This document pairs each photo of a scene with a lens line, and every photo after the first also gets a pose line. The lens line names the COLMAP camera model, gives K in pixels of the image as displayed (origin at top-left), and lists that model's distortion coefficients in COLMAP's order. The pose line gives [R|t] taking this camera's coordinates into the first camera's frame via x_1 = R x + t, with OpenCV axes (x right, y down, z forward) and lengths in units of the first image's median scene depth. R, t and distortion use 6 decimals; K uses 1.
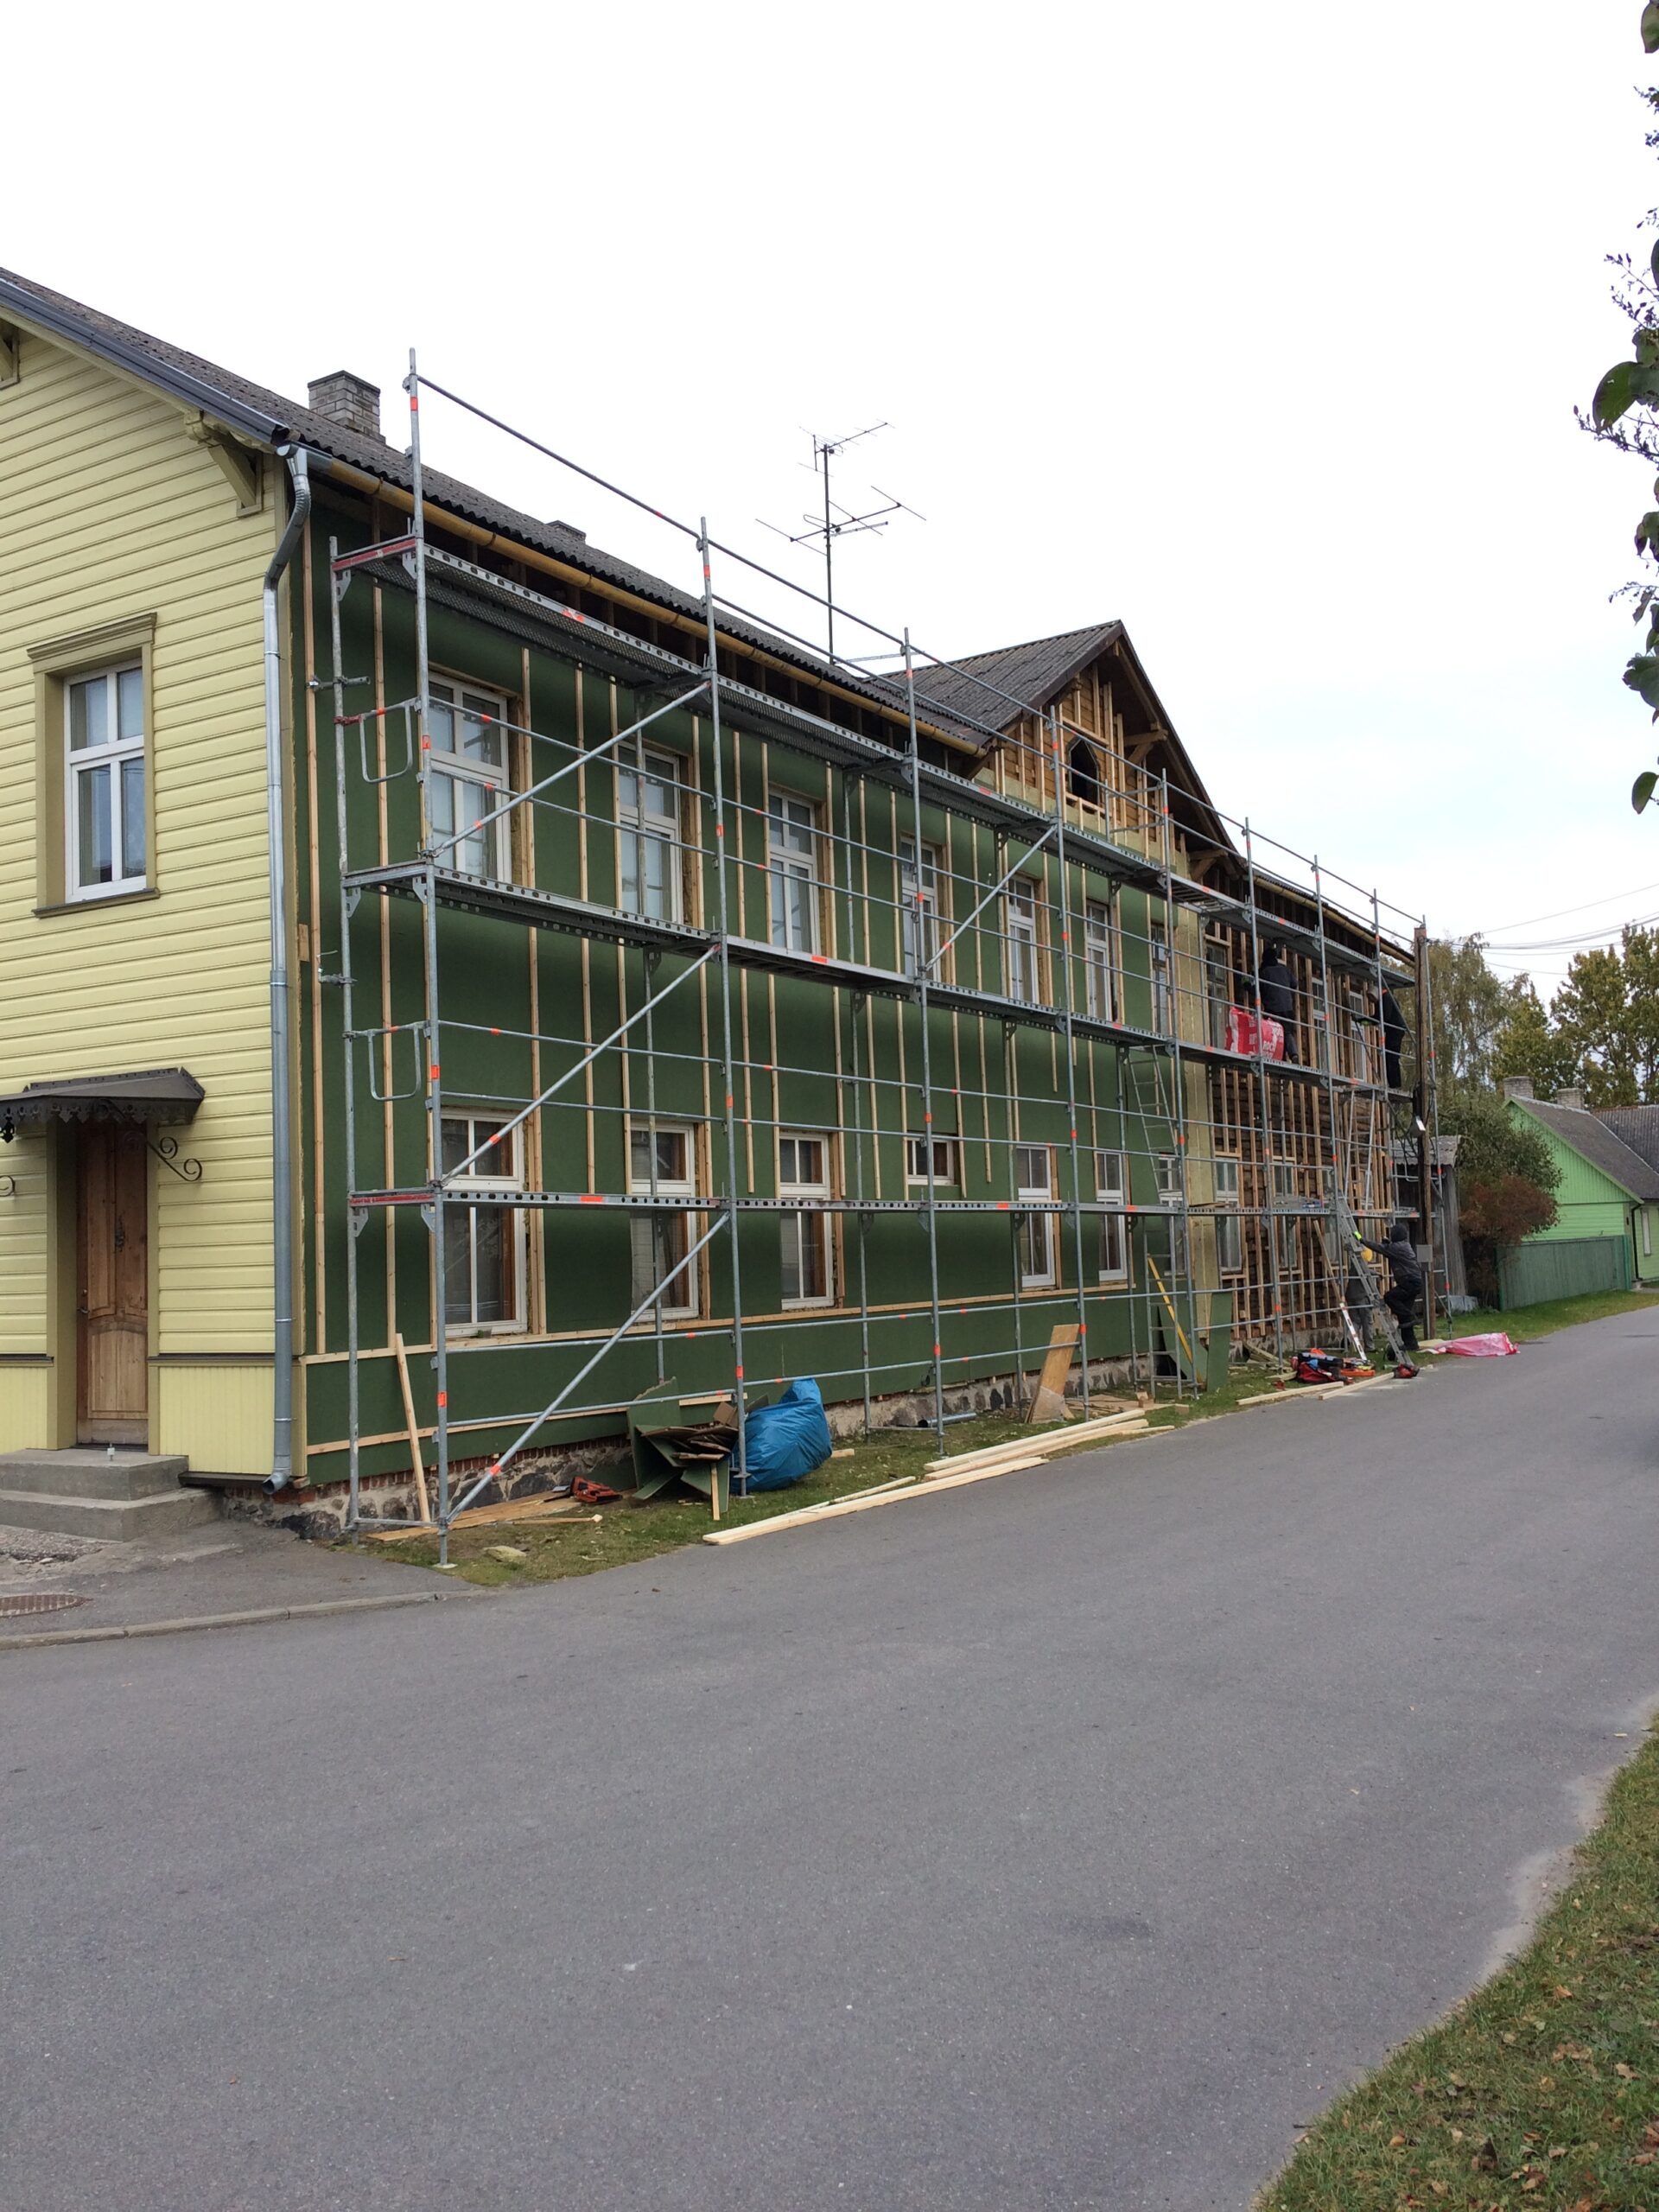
lens RADIAL K [[1872.1, 0, 829.5], [0, 1872.1, 1106.0], [0, 0, 1]] dist [-0.000853, -0.000121]
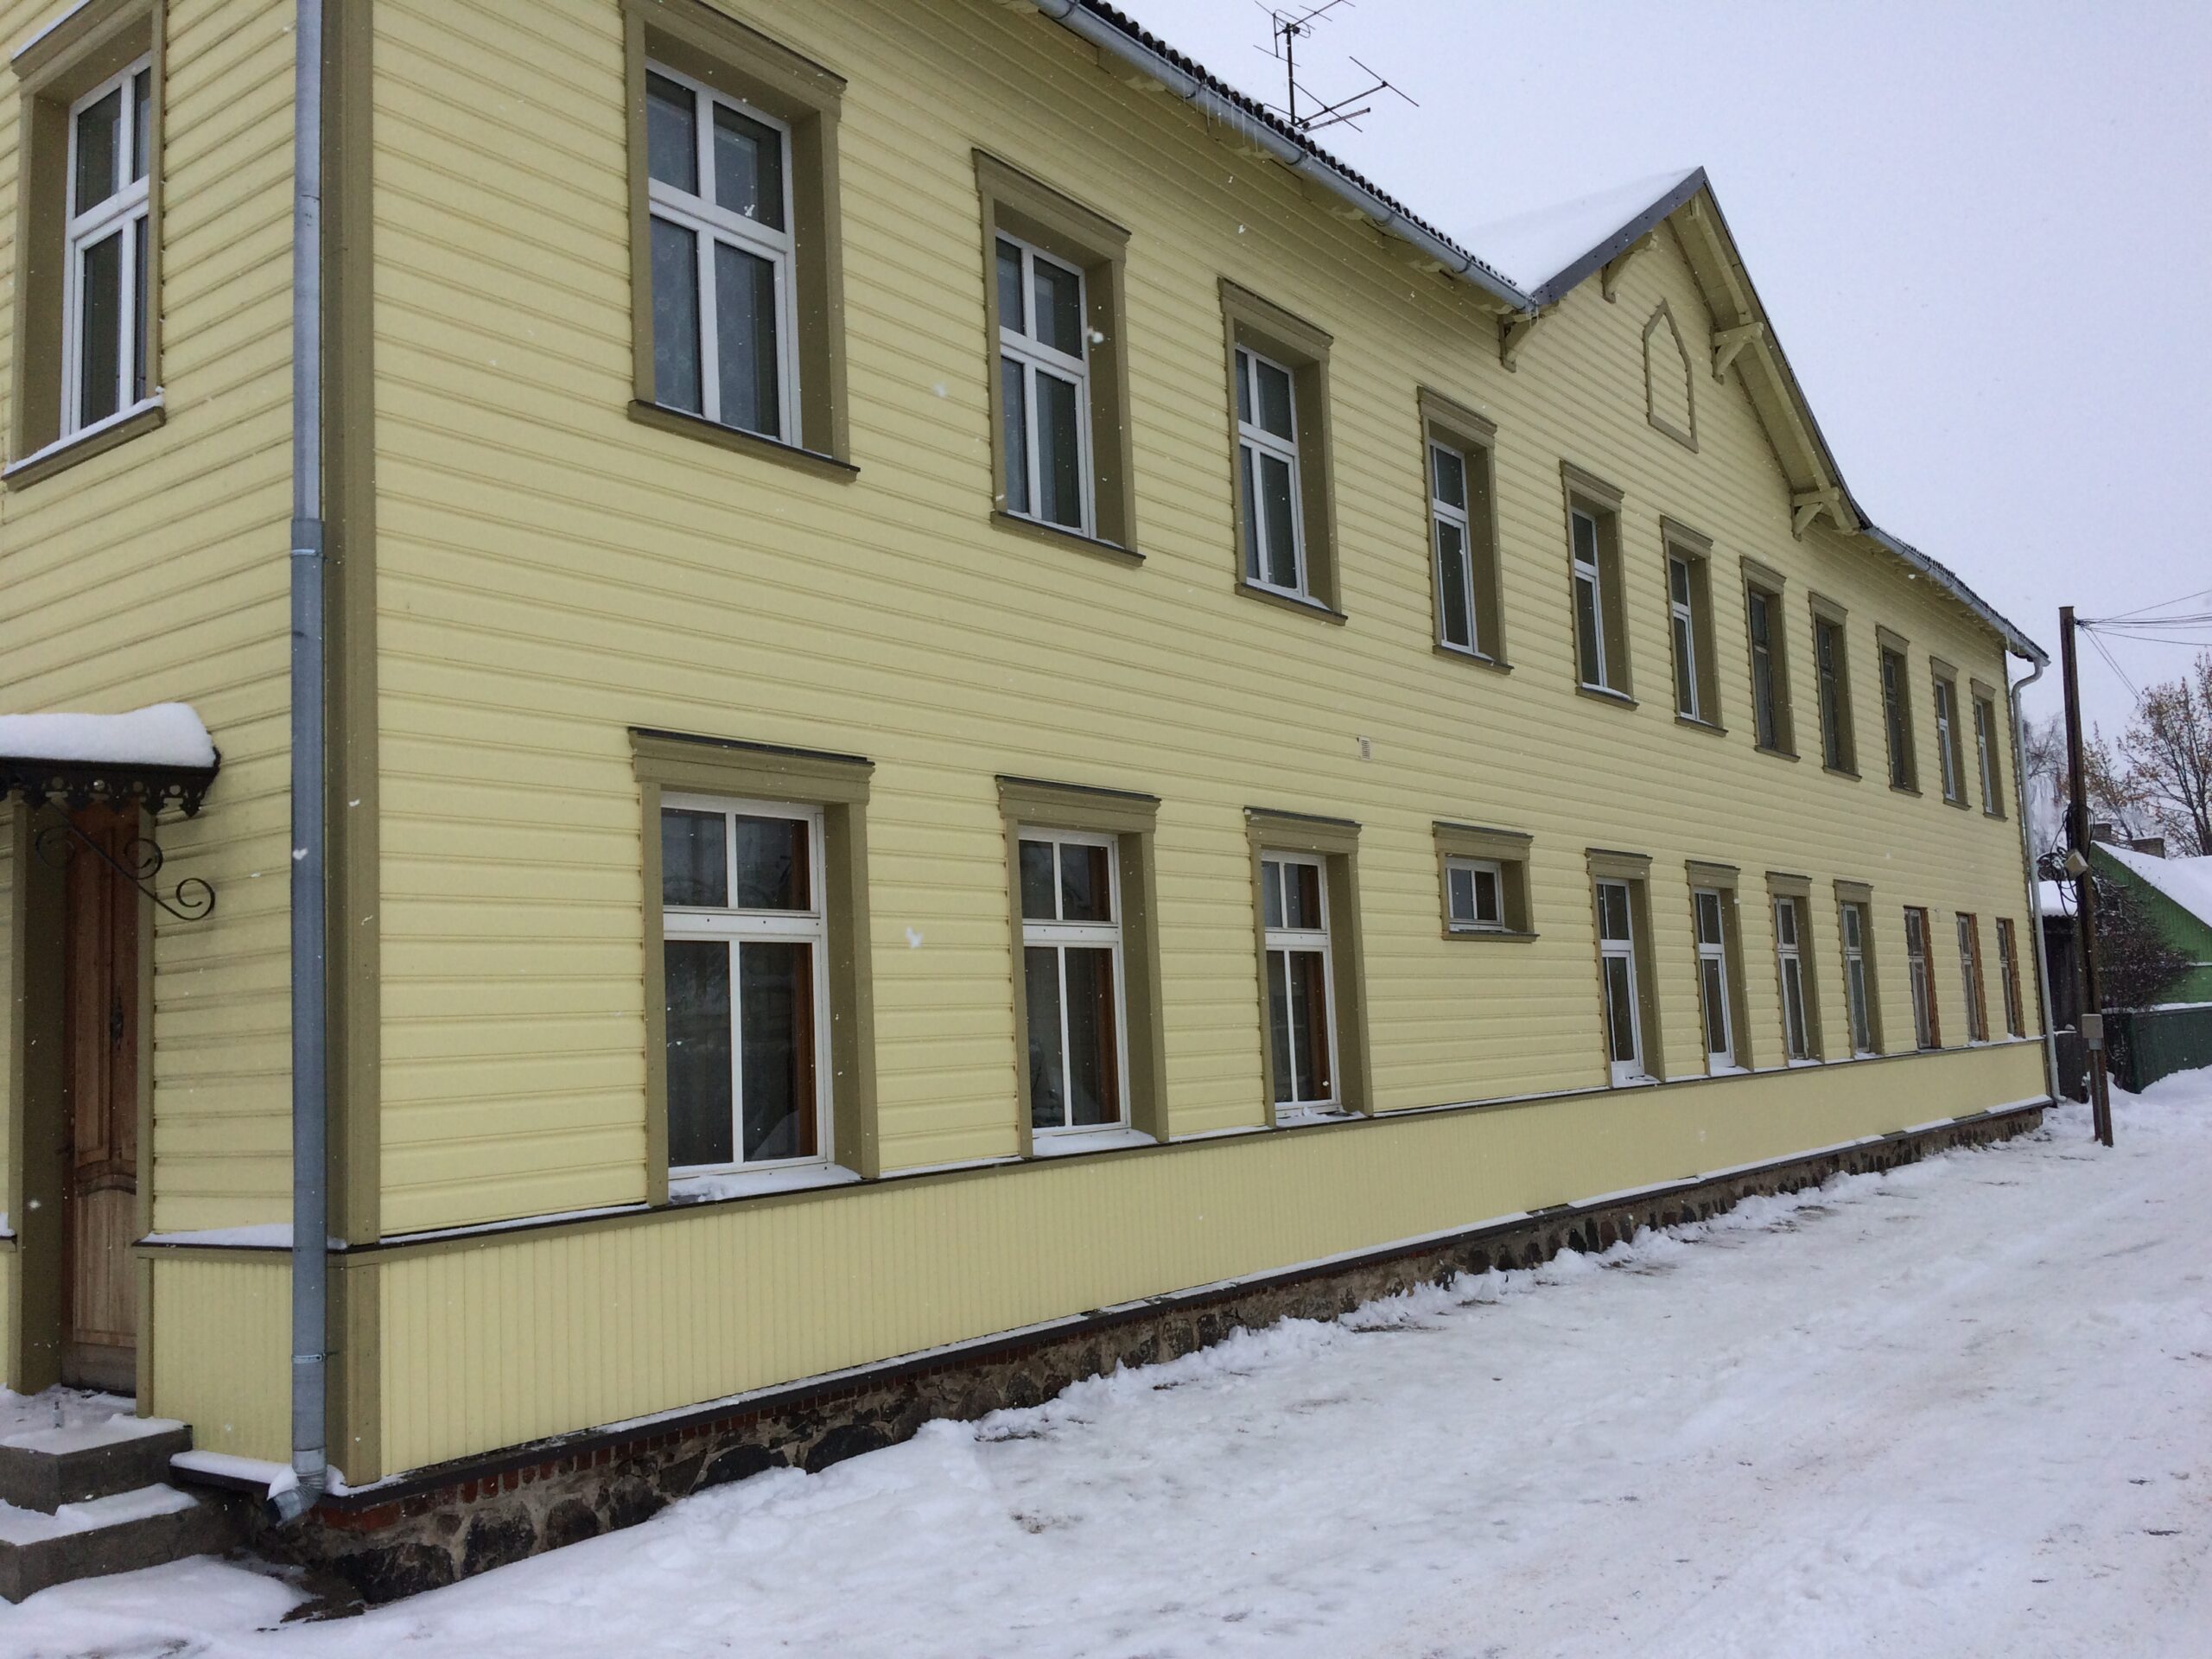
lens RADIAL K [[1850.9, 0, 1106.0], [0, 1850.9, 829.5], [0, 0, 1]] dist [0.067434, 0.001342]
pose [[0.995223, -0.018986, -0.095759, -0.020314], [0.016224, 0.999432, -0.029546, 0.030630], [0.096265, 0.027851, 0.994966, 0.430338]]
